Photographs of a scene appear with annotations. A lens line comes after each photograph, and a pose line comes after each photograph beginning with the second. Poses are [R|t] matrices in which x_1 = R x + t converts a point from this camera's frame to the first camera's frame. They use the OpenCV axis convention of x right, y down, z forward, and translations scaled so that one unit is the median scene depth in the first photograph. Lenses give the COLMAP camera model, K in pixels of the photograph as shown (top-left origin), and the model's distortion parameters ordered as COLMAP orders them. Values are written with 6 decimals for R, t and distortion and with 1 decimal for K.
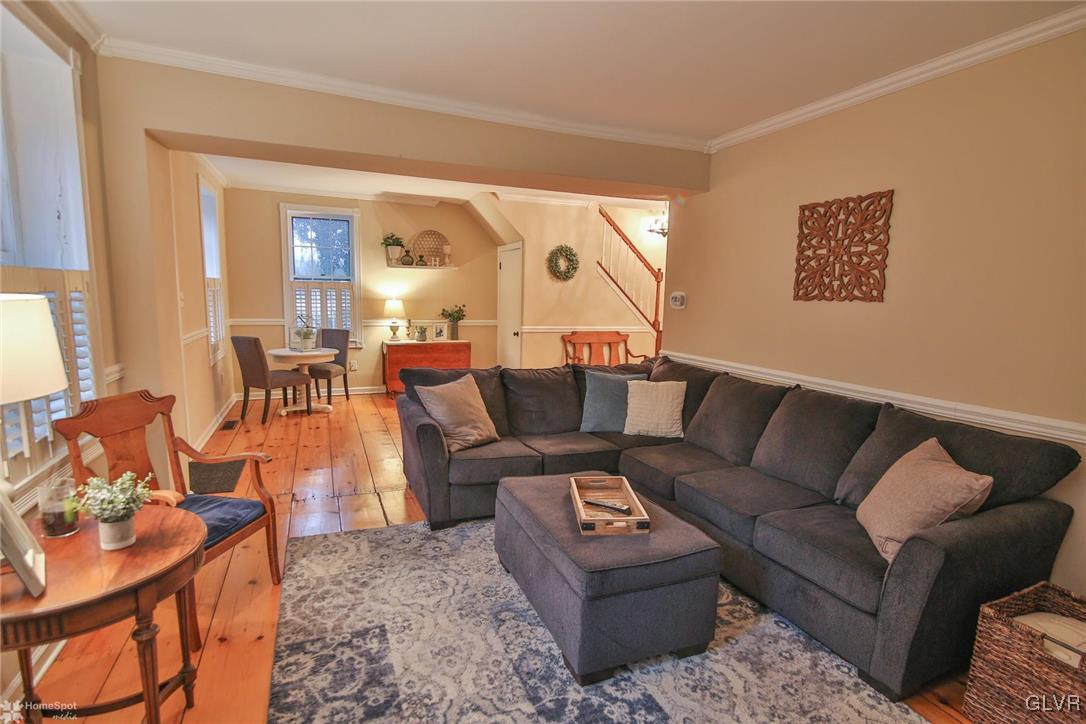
lens RADIAL K [[532.2, 0, 539.2], [0, 532.2, 366.4], [0, 0, 1]] dist [-0.015764, 0.000239]
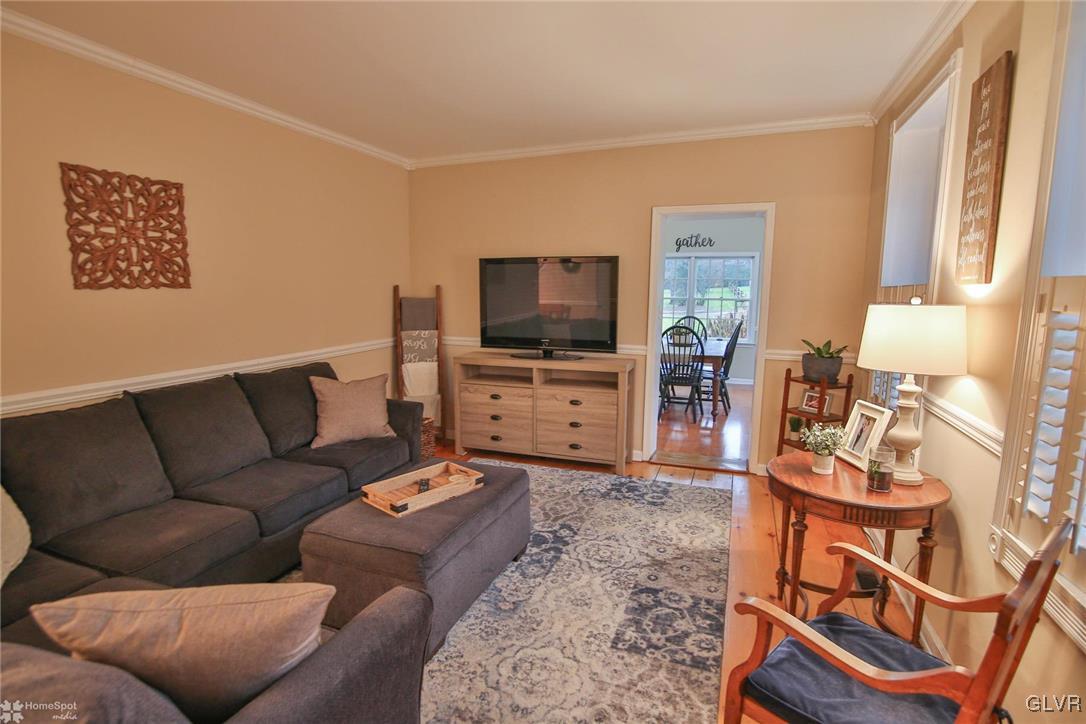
lens RADIAL K [[532.2, 0, 539.2], [0, 532.2, 366.4], [0, 0, 1]] dist [-0.015764, 0.000239]
pose [[-0.724403, -0.128743, 0.677248, -0.776208], [0.070085, 0.963563, 0.258136, -0.247135], [-0.685804, 0.234459, -0.688986, 1.622701]]
